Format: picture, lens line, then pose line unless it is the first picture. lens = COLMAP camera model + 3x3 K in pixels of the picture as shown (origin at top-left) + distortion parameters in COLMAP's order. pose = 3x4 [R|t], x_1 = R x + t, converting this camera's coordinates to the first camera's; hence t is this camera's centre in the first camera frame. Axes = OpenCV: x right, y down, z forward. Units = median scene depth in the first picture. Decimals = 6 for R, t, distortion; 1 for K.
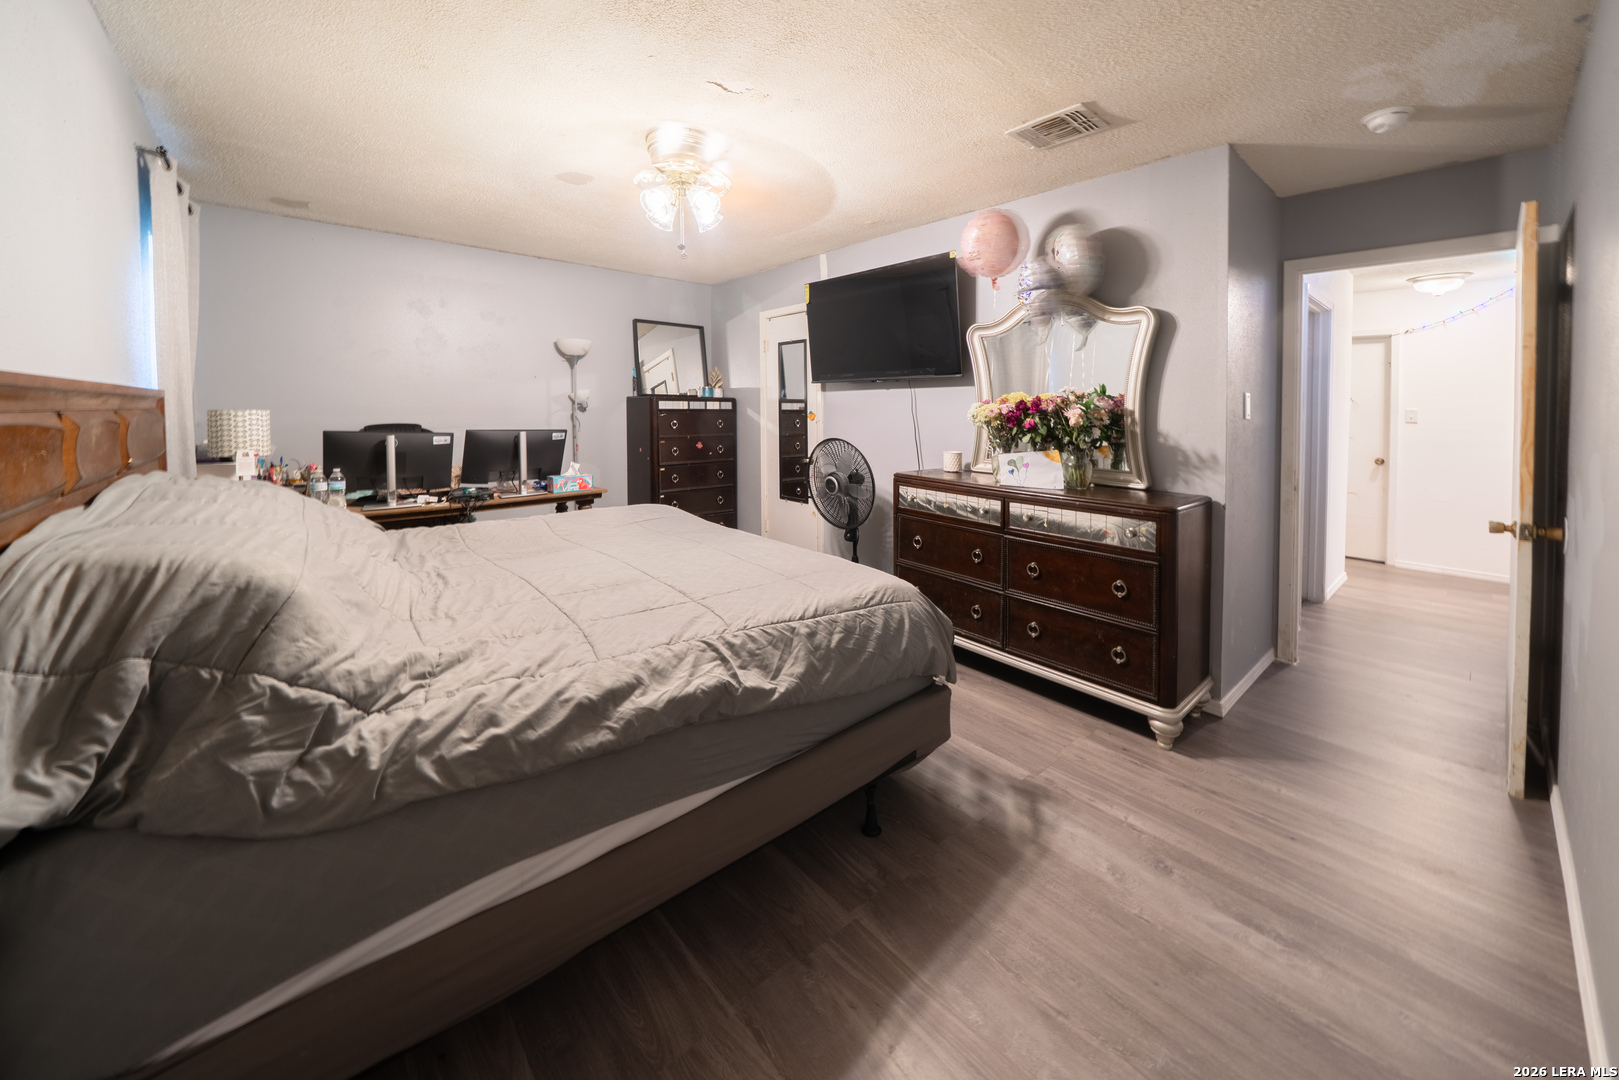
lens RADIAL K [[570.3, 0, 809.5], [0, 570.3, 540.0], [0, 0, 1]] dist [-0.000807, -0.000060]
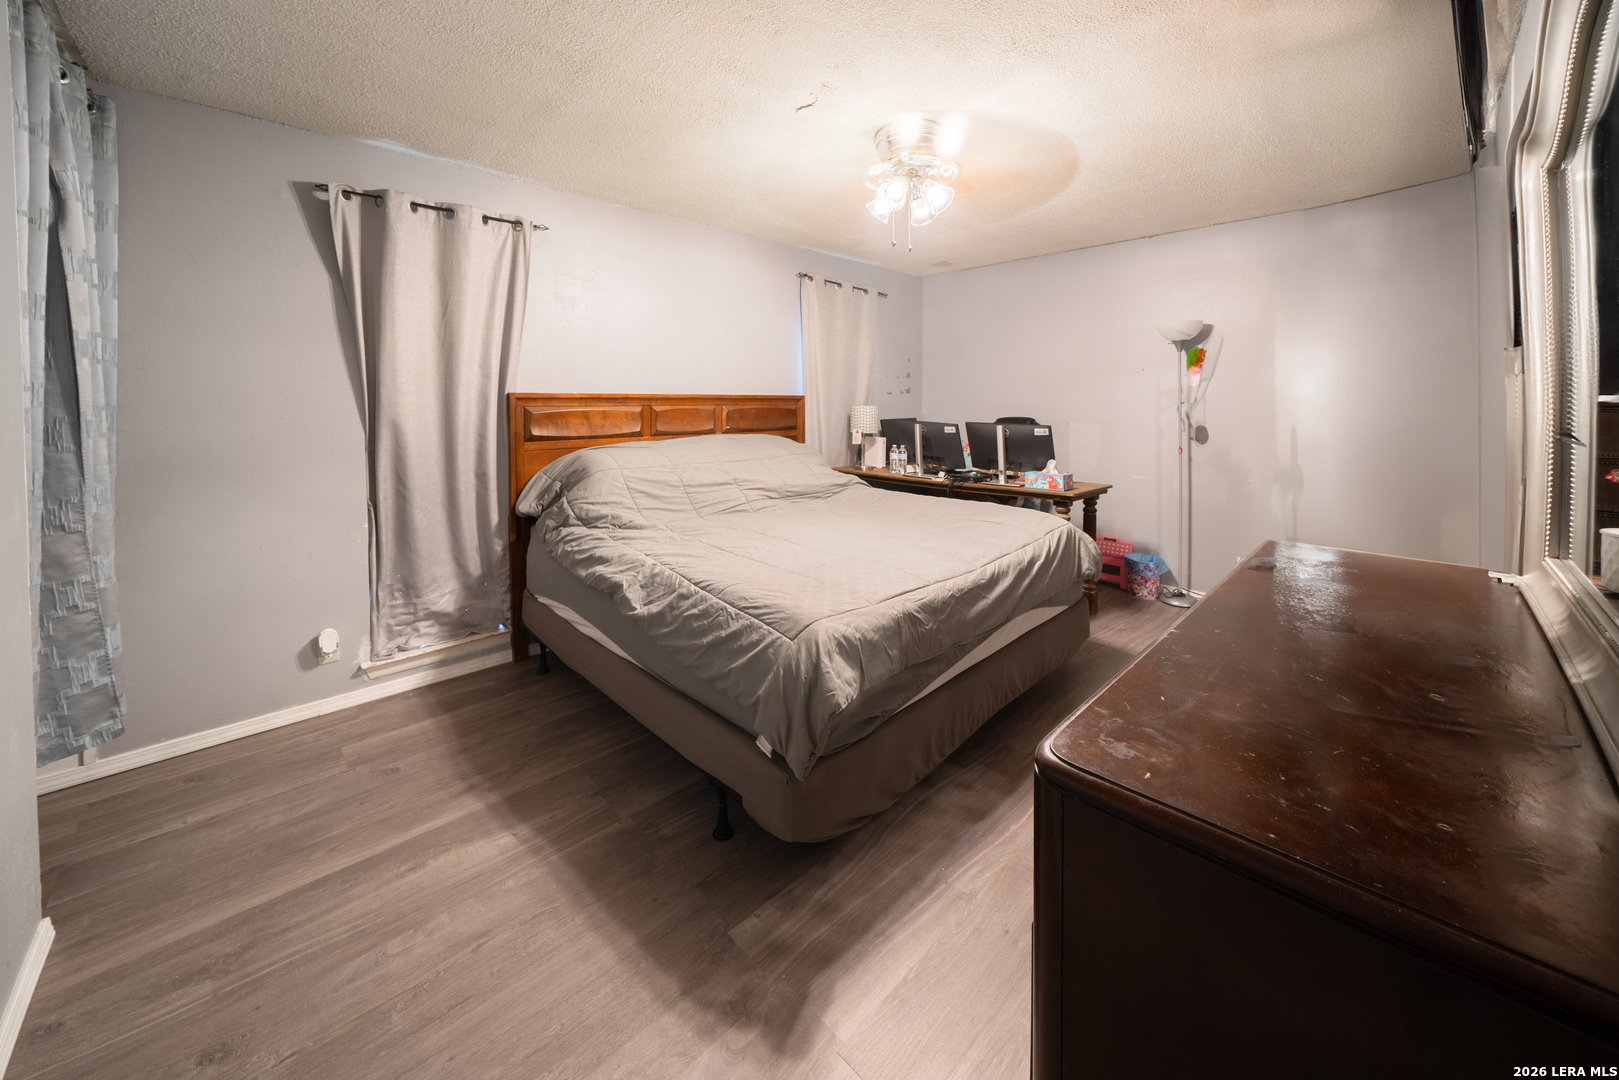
lens RADIAL K [[584.1, 0, 809.5], [0, 584.1, 540.0], [0, 0, 1]] dist [0.000717, 0.000116]
pose [[0.056471, 0.219919, -0.973882, 1.180119], [-0.221021, 0.953991, 0.202611, -0.248023], [0.973633, 0.203807, 0.102480, 1.130527]]
